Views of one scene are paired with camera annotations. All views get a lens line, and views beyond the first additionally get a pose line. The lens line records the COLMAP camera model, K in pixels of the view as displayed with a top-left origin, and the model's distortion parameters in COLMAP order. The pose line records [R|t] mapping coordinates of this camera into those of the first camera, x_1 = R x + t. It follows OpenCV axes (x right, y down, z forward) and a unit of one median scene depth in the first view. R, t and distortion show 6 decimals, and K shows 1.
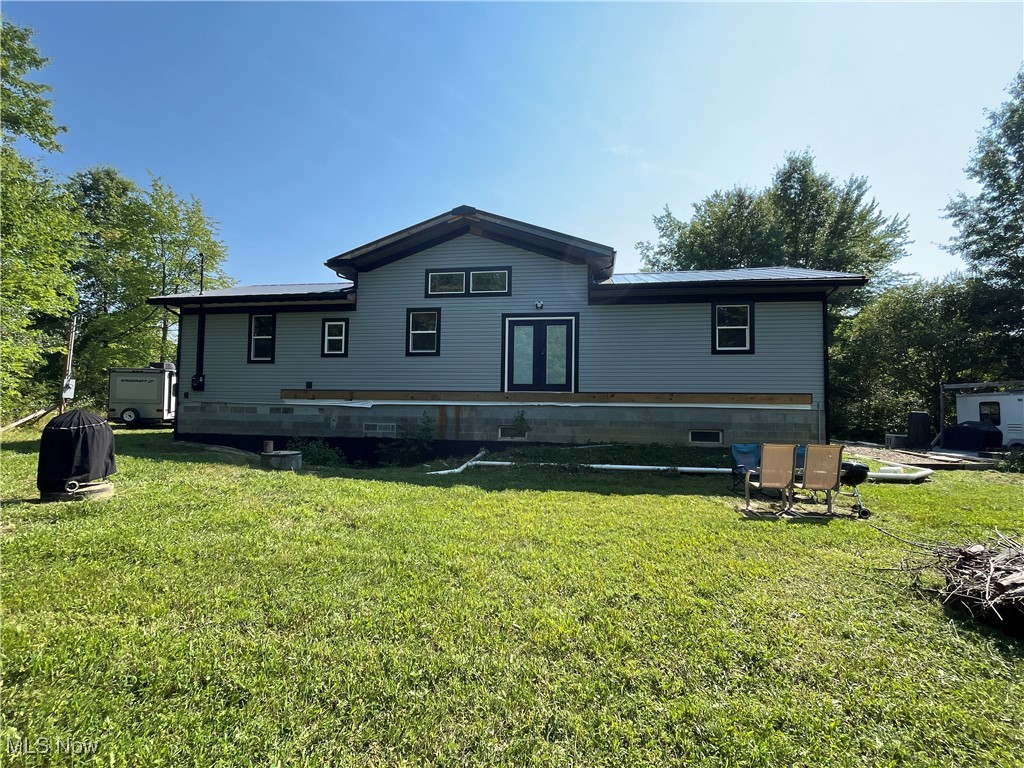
lens RADIAL K [[475.2, 0, 513.9], [0, 475.2, 384.0], [0, 0, 1]] dist [-0.000333, -0.000036]
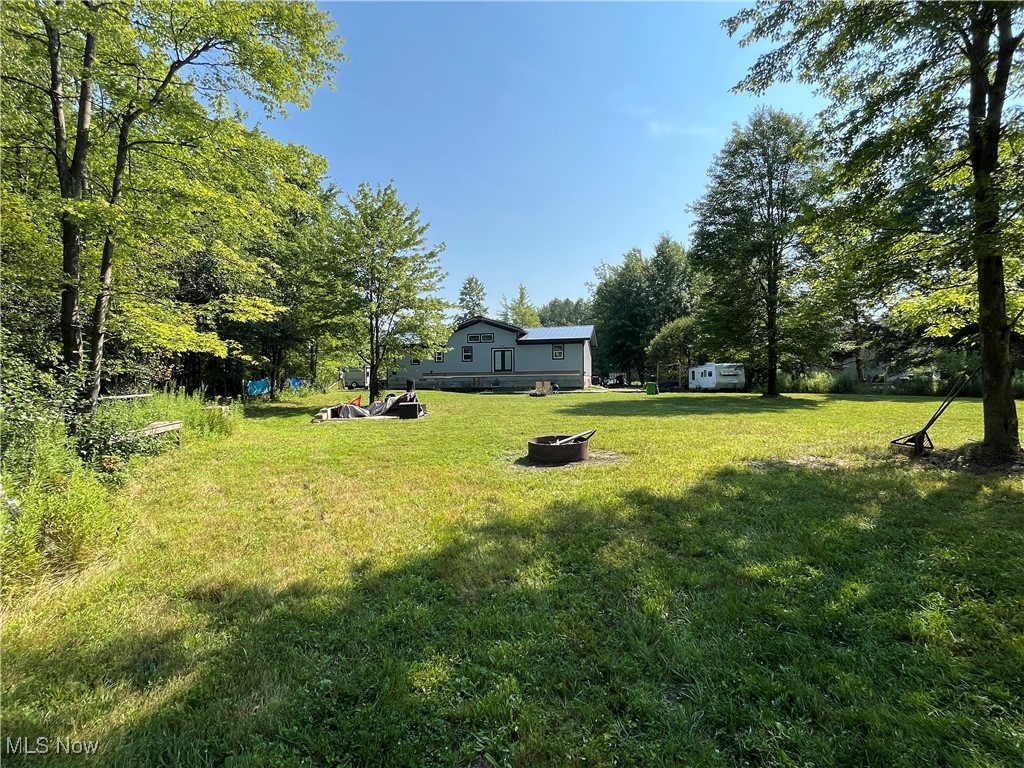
lens RADIAL K [[475.2, 0, 511.3], [0, 475.2, 384.7], [0, 0, 1]] dist [-0.000333, -0.000036]
pose [[0.992588, -0.026047, -0.118701, 0.474981], [0.033261, 0.997692, 0.059201, -0.084240], [0.116885, -0.062710, 0.991164, -2.141471]]
